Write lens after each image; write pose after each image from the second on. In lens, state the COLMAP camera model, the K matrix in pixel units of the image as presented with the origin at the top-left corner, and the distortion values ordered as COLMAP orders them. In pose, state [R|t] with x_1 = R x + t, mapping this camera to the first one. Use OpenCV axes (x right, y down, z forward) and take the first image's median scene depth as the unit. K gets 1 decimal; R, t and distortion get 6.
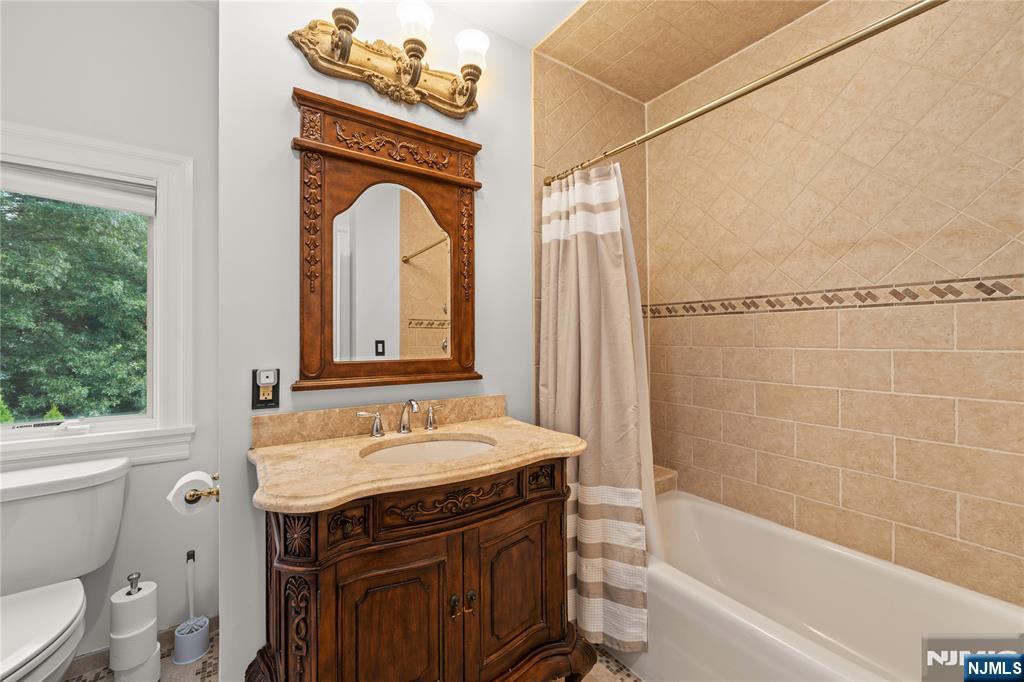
lens RADIAL K [[398.2, 0, 505.1], [0, 398.2, 337.4], [0, 0, 1]] dist [-0.003328, 0.000230]
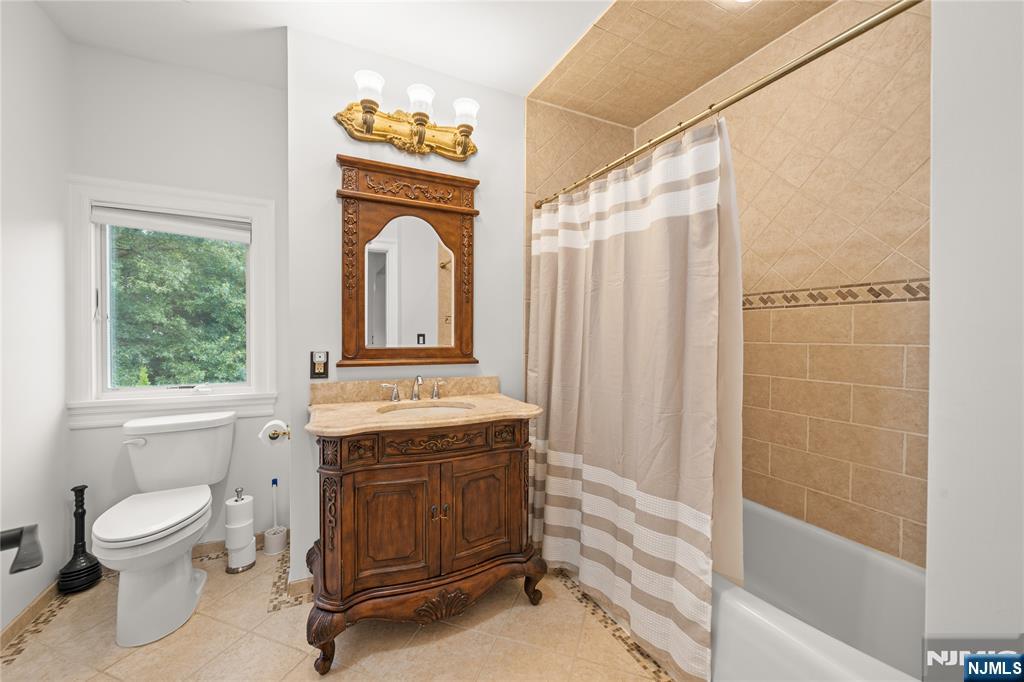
lens RADIAL K [[398.2, 0, 515.4], [0, 398.2, 341.6], [0, 0, 1]] dist [-0.003328, 0.000230]
pose [[0.989982, 0.010094, -0.140835, 0.276473], [-0.007123, 0.999742, 0.021582, 0.005883], [0.141016, -0.020362, 0.989798, -0.298870]]
